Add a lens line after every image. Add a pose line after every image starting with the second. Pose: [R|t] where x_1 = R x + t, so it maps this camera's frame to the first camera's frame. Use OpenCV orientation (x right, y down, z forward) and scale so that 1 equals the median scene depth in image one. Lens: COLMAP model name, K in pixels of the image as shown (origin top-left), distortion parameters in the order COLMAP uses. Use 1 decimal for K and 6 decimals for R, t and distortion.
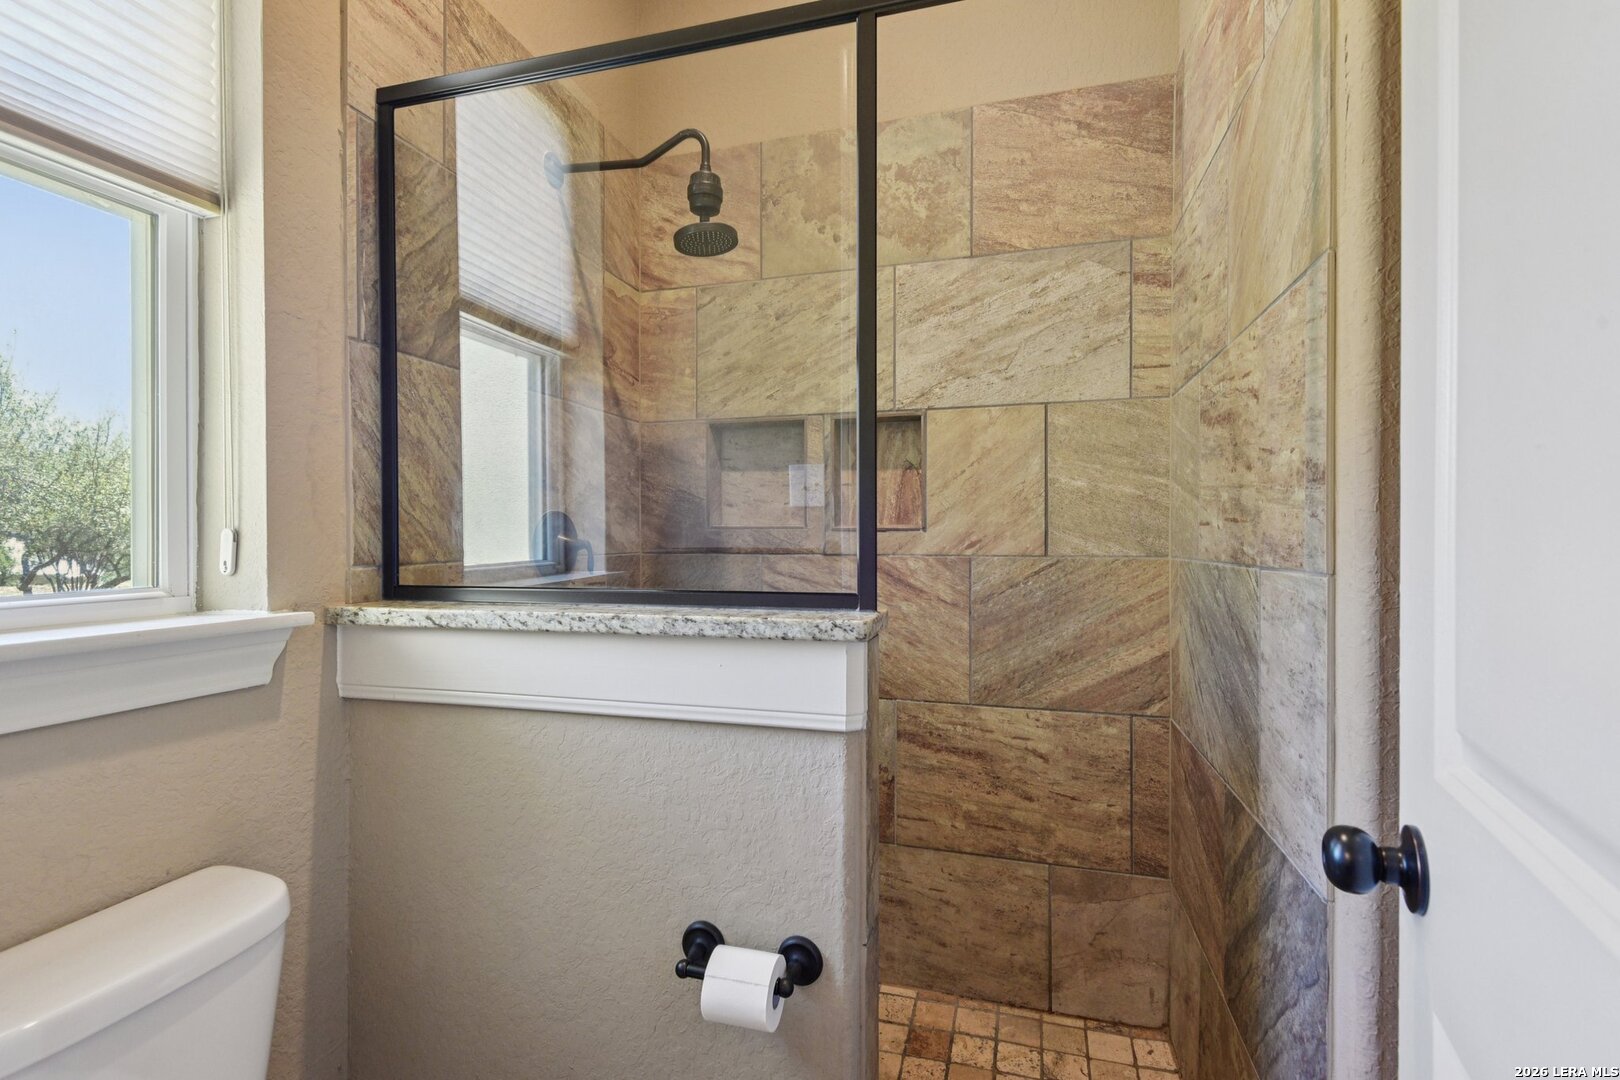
lens RADIAL K [[747.6, 0, 807.9], [0, 747.6, 532.5], [0, 0, 1]] dist [0.024393, -0.014180]
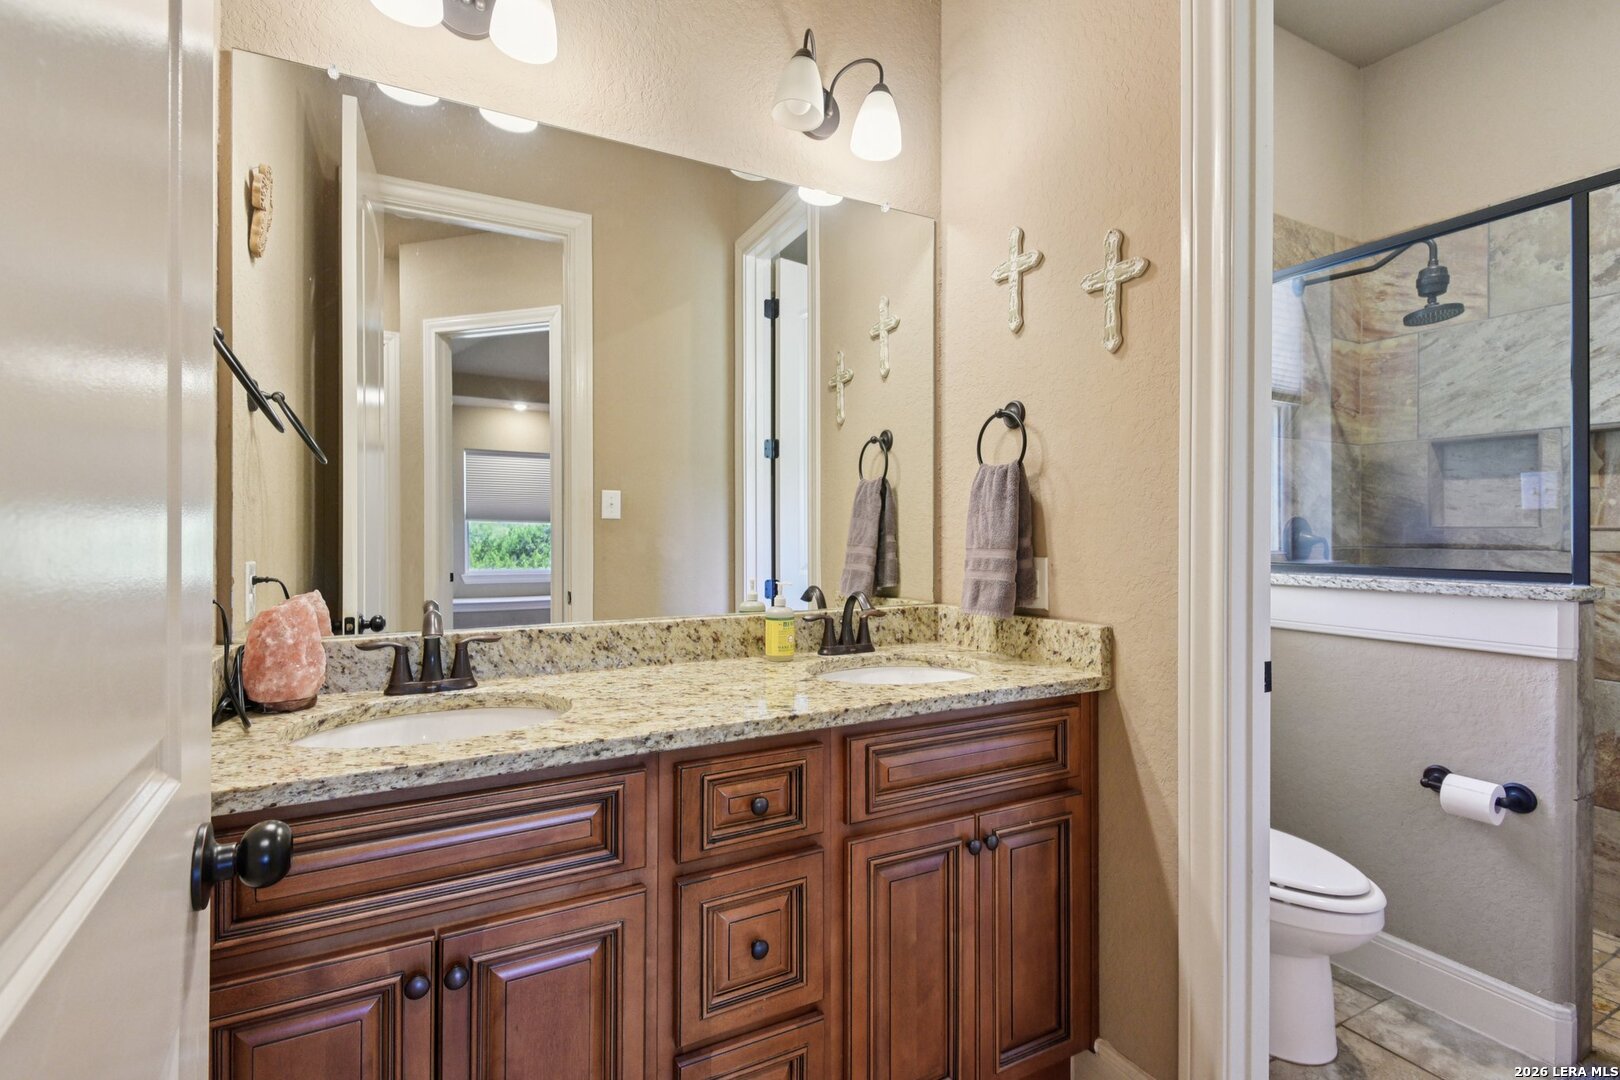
lens RADIAL K [[747.6, 0, 807.9], [0, 747.6, 532.5], [0, 0, 1]] dist [0.024393, -0.014180]
pose [[0.697771, 0.001719, -0.716319, 0.043346], [0.001453, 0.999992, 0.003815, -0.004369], [0.716319, -0.003702, 0.697763, -0.613681]]
